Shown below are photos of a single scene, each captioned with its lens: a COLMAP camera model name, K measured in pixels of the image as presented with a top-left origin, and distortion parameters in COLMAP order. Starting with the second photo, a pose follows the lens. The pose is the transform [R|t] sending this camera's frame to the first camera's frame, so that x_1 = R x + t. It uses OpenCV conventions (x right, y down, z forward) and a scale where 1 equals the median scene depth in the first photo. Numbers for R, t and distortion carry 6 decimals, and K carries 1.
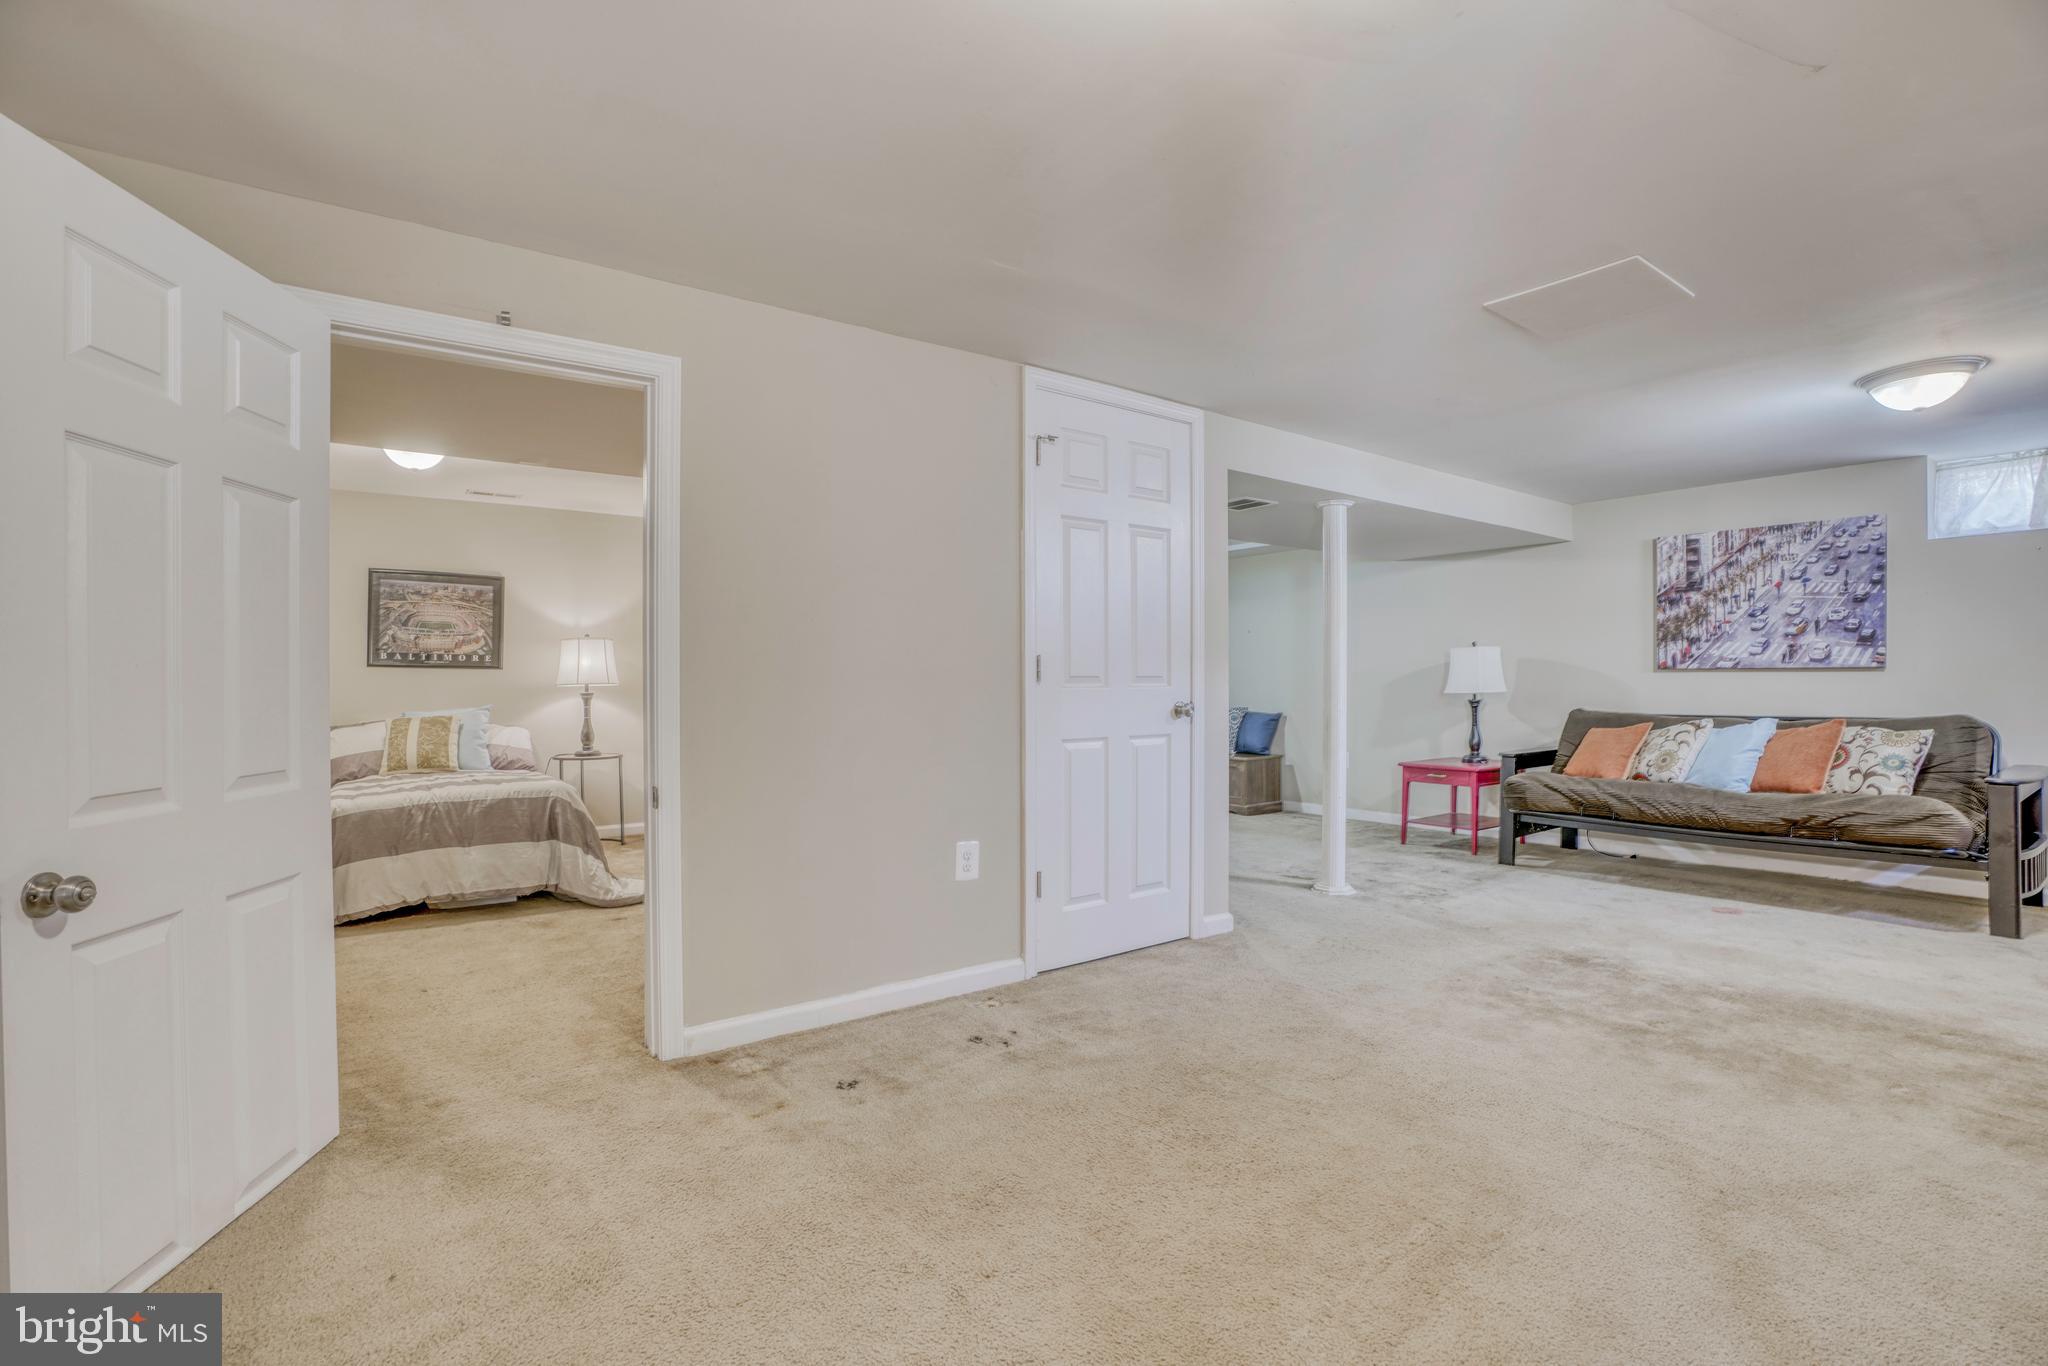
lens RADIAL K [[942.2, 0, 992.5], [0, 942.2, 698.8], [0, 0, 1]] dist [-0.052150, 0.012894]
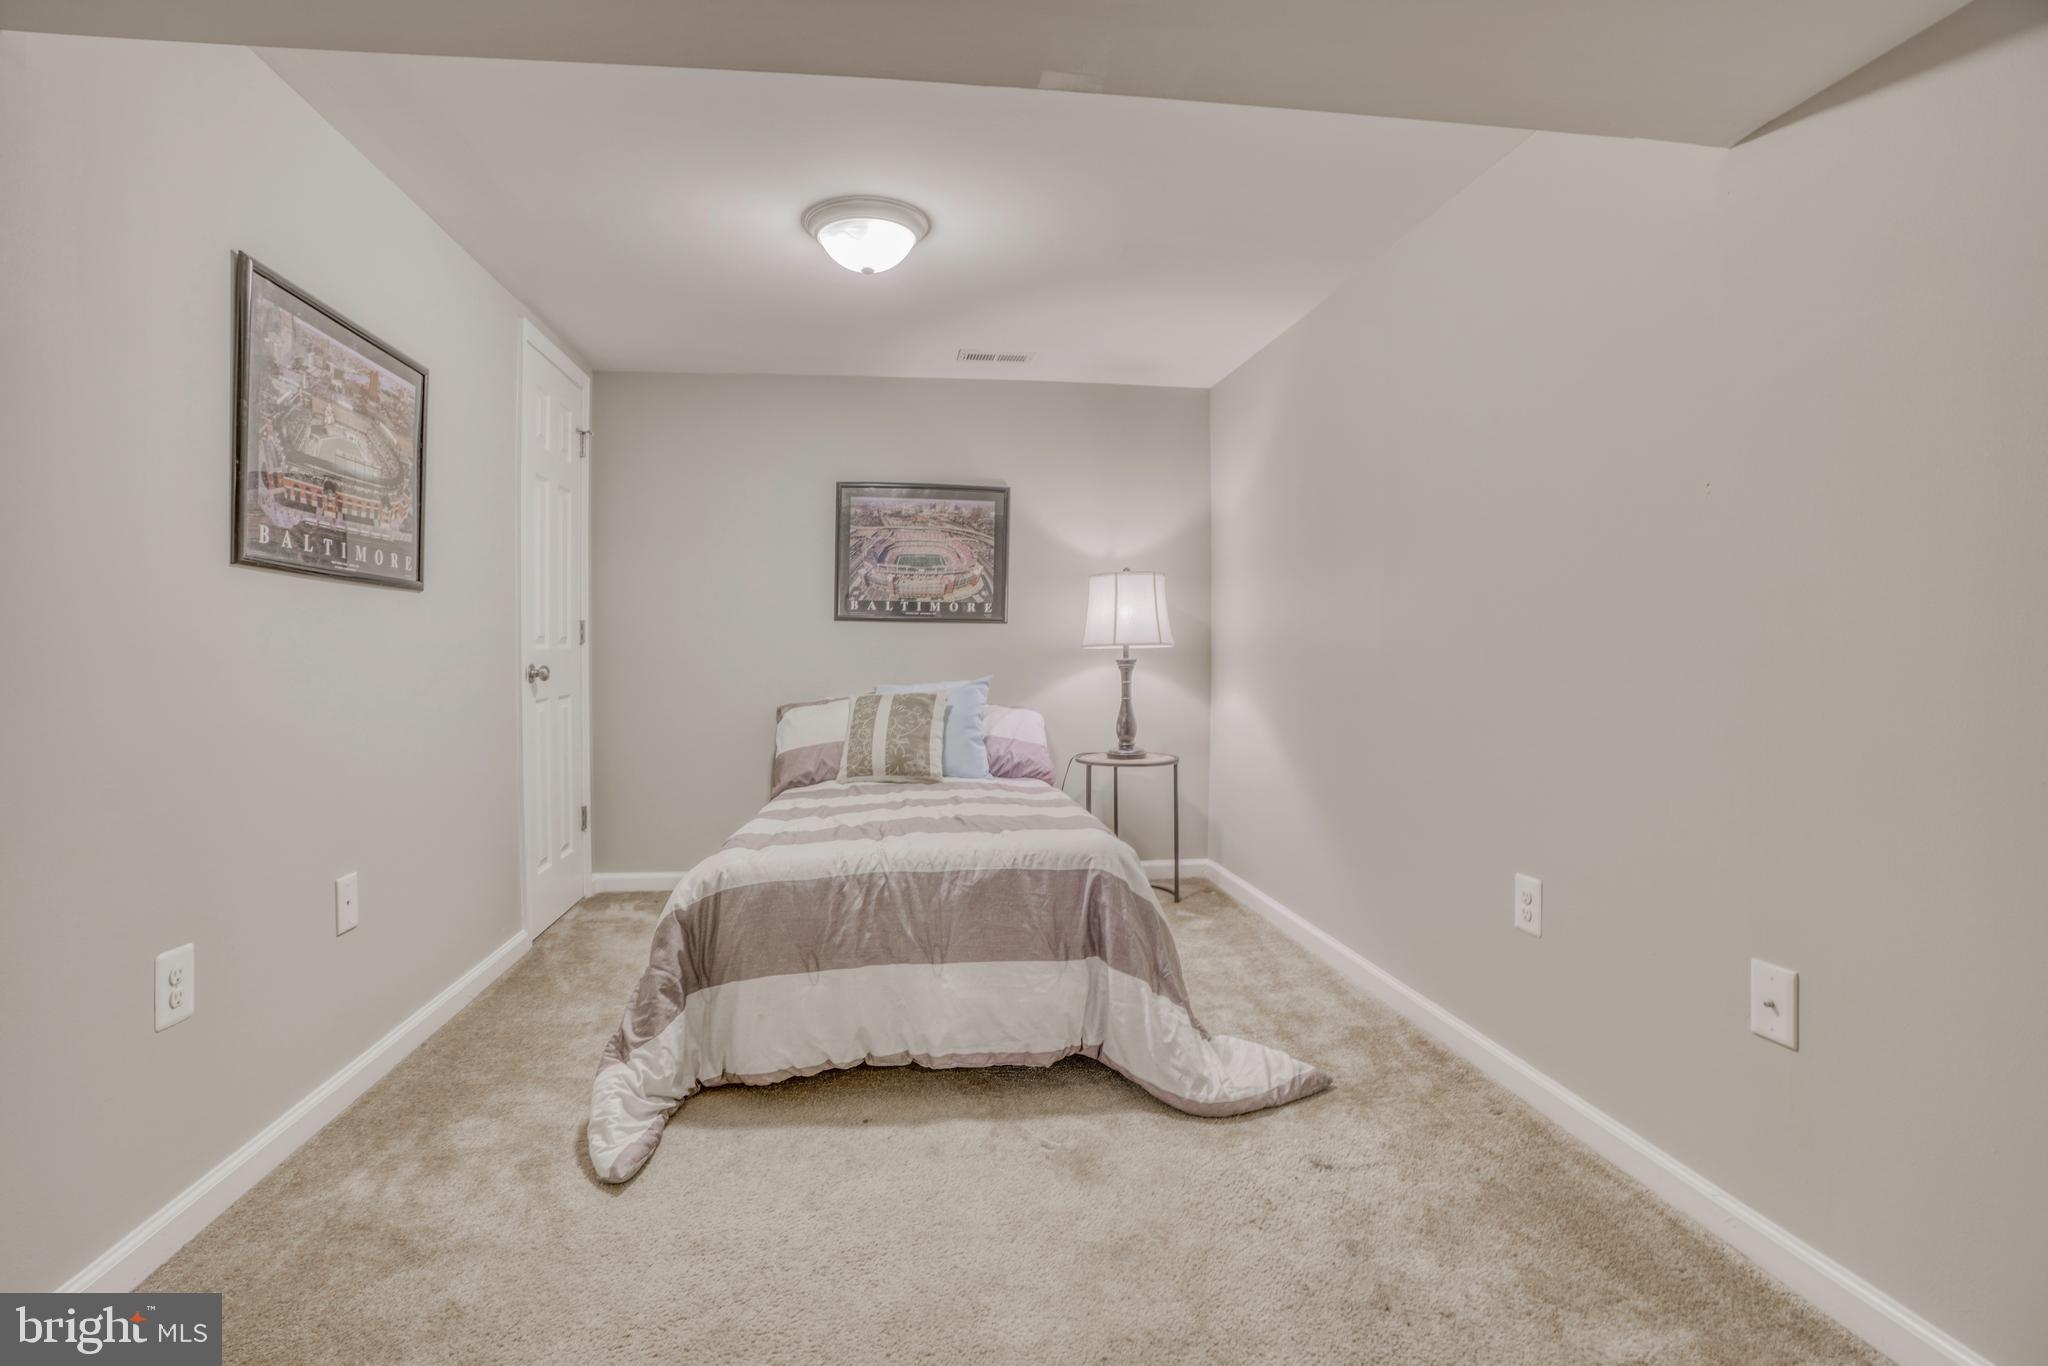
lens RADIAL K [[942.2, 0, 1012.3], [0, 942.2, 667.8], [0, 0, 1]] dist [-0.052150, 0.012894]
pose [[0.886521, 0.011593, -0.462543, -0.220917], [-0.008730, 0.999927, 0.008329, -0.005503], [0.462605, -0.003346, 0.886558, 0.421962]]
